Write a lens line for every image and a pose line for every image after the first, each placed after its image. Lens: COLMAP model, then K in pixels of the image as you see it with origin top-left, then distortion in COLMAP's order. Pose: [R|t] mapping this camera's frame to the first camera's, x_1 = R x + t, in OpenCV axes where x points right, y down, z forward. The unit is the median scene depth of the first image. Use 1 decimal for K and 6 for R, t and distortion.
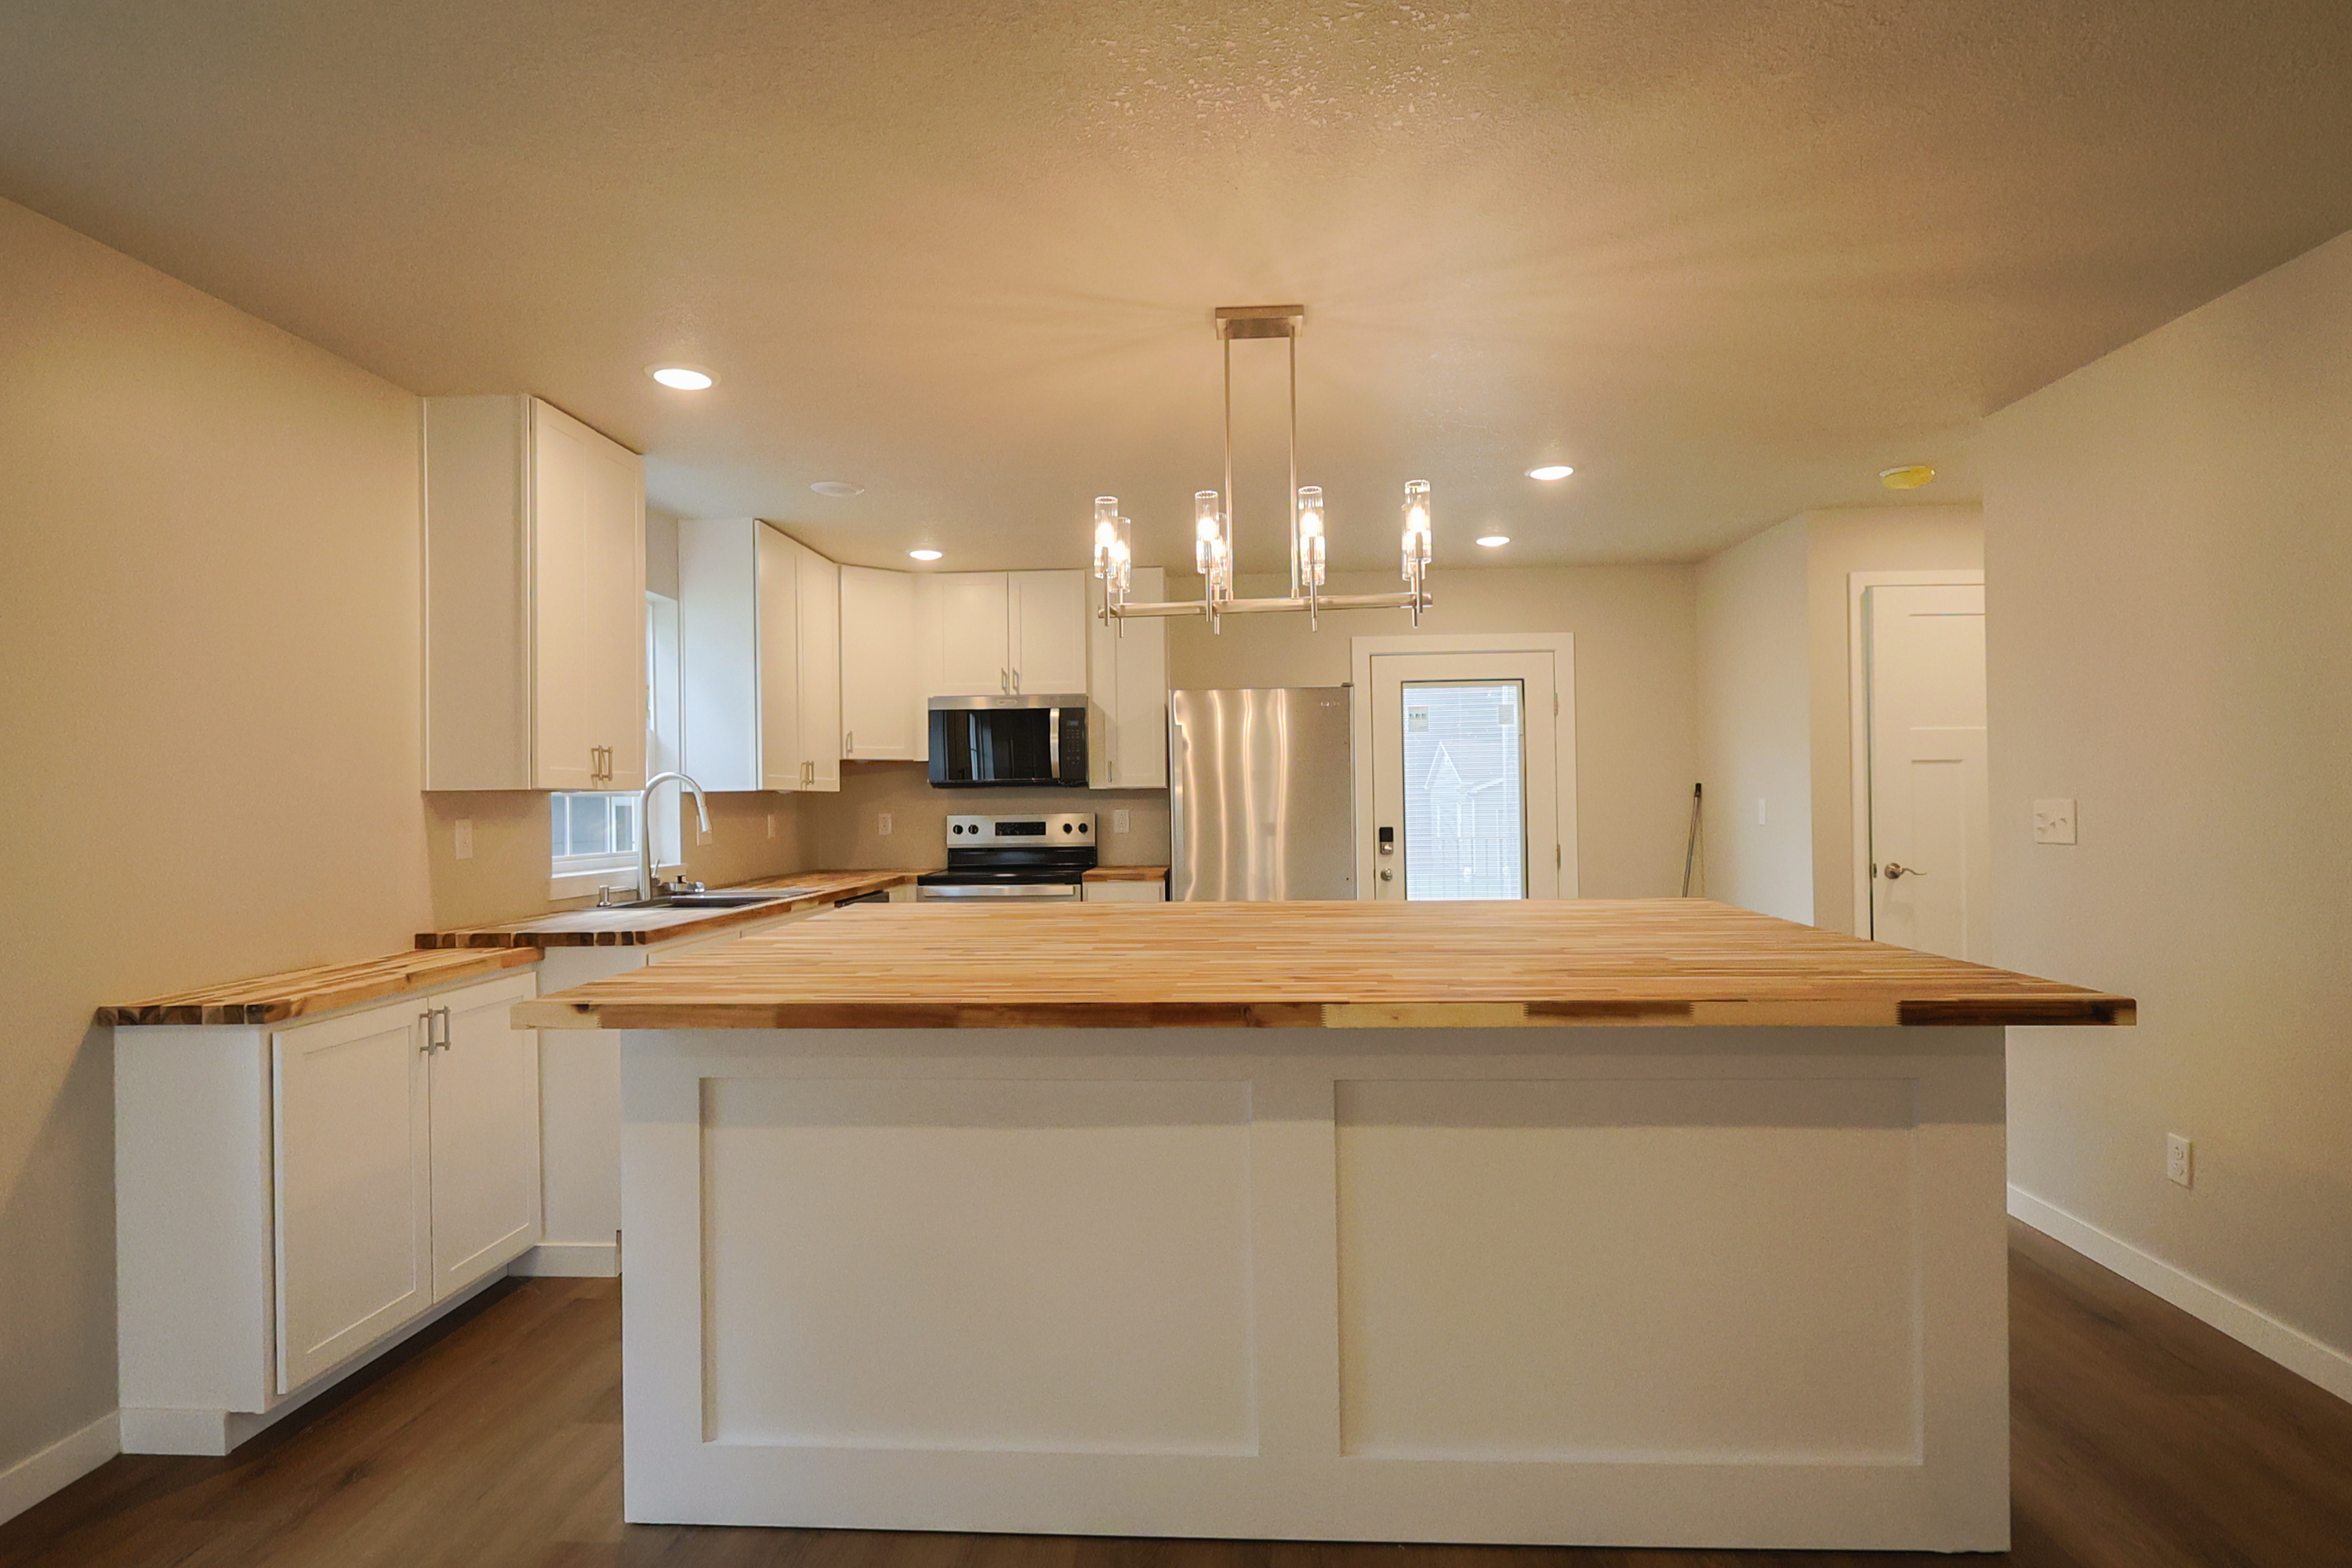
lens RADIAL K [[1233.4, 0, 1180.8], [0, 1233.4, 790.4], [0, 0, 1]] dist [-0.000456, -0.000192]
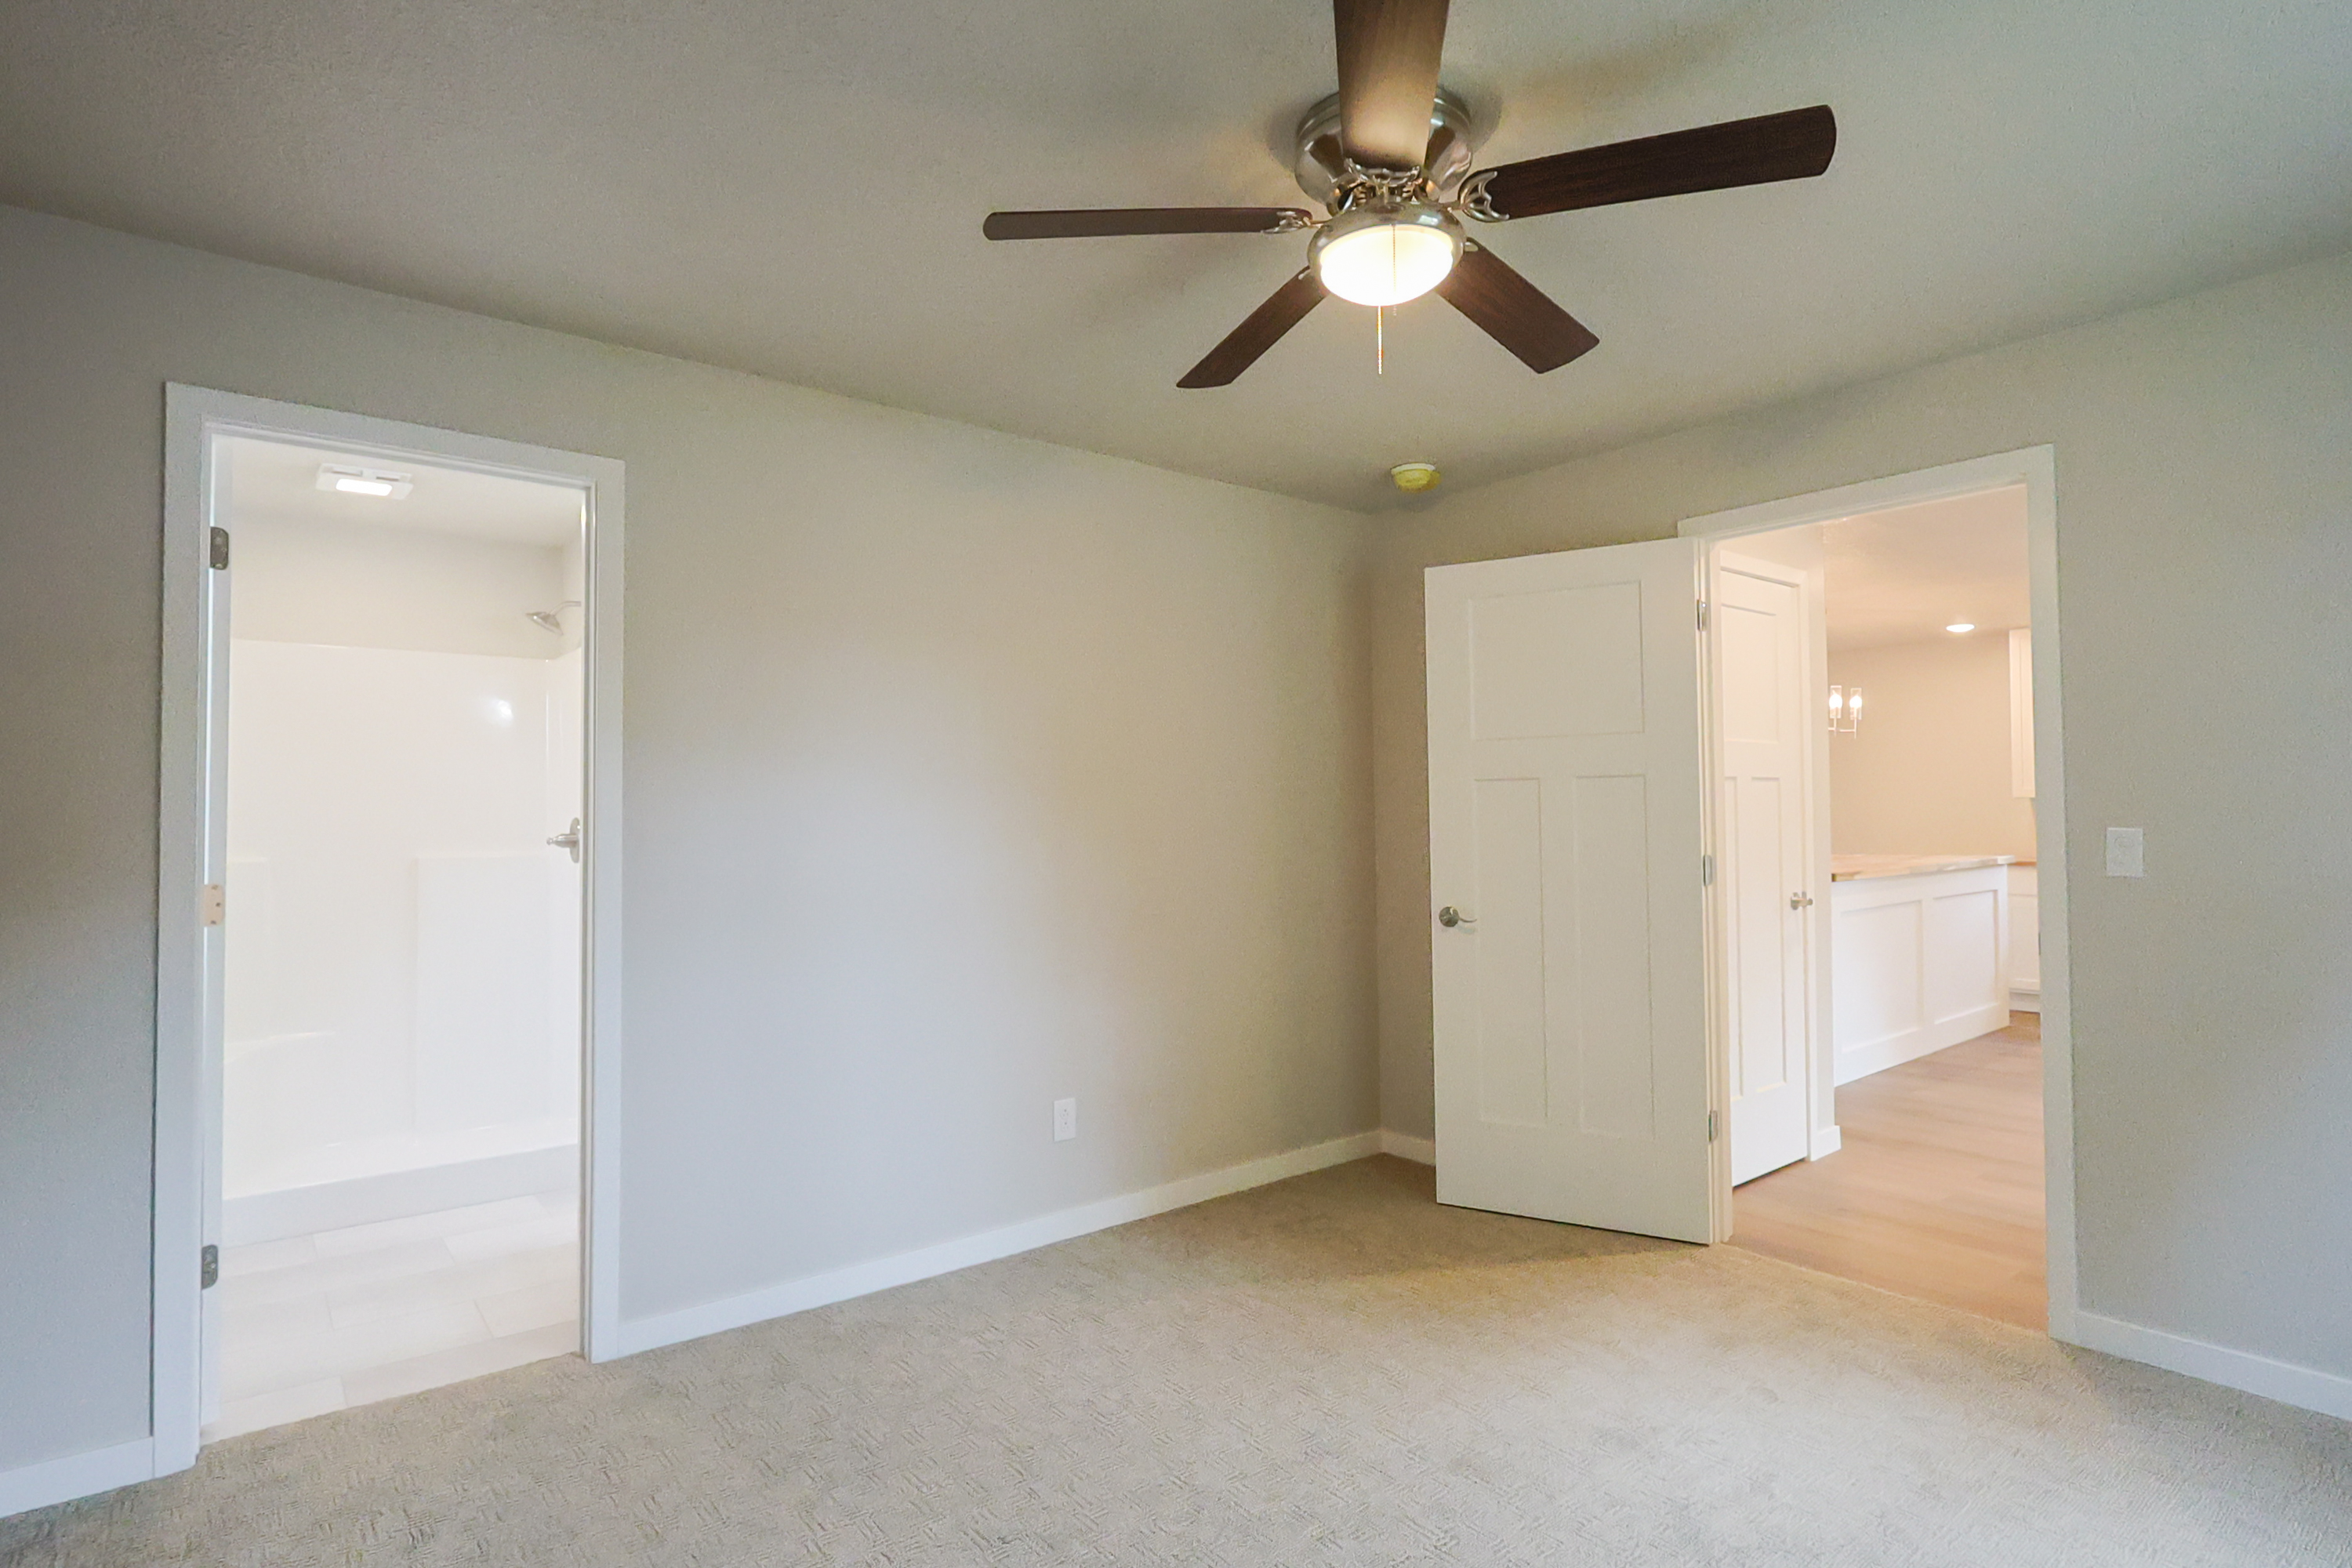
lens RADIAL K [[1201.3, 0, 1179.5], [0, 1201.3, 789.0], [0, 0, 1]] dist [-0.003672, 0.000614]
pose [[-0.739657, 0.007486, -0.672943, 1.500327], [0.022470, 0.999655, -0.013577, -0.016581], [0.672609, -0.025164, -0.739570, 1.120516]]
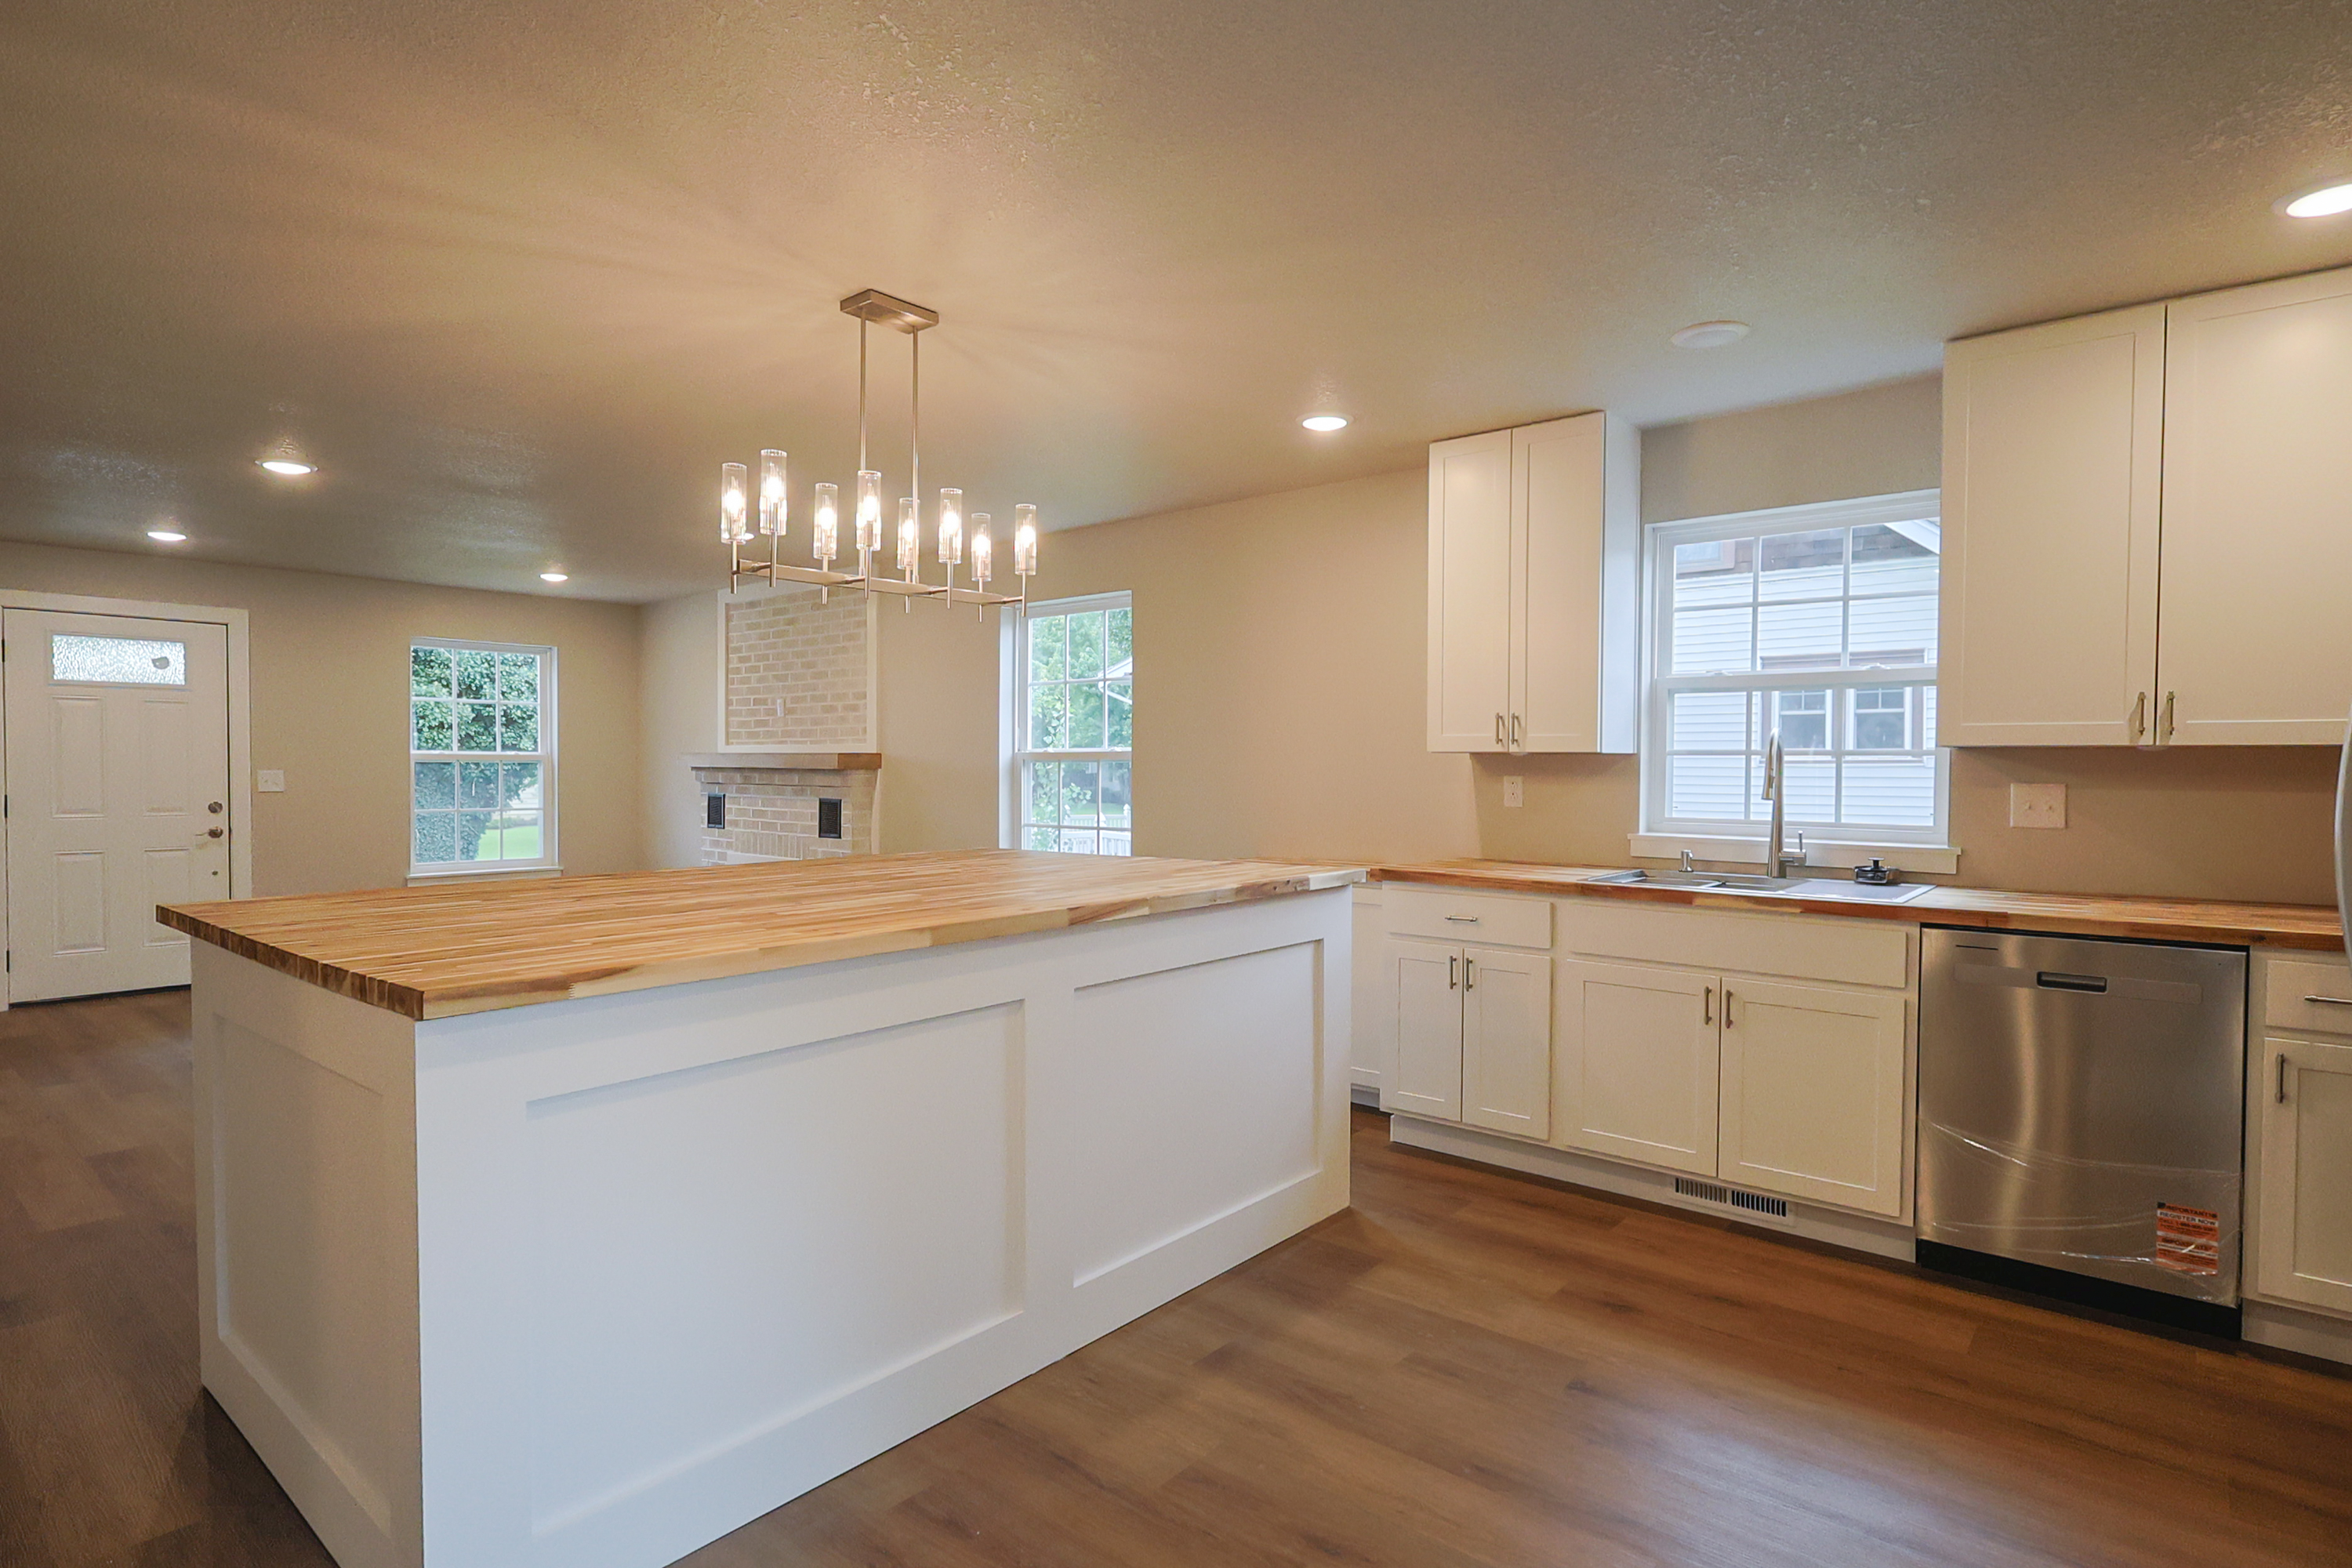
lens RADIAL K [[1201.3, 0, 1179.5], [0, 1201.3, 789.0], [0, 0, 1]] dist [-0.003672, 0.000614]
pose [[-0.600877, 0.031955, -0.798703, 0.434874], [0.013881, 0.999467, 0.029544, -0.002870], [0.799221, 0.006666, -0.601000, 1.068137]]
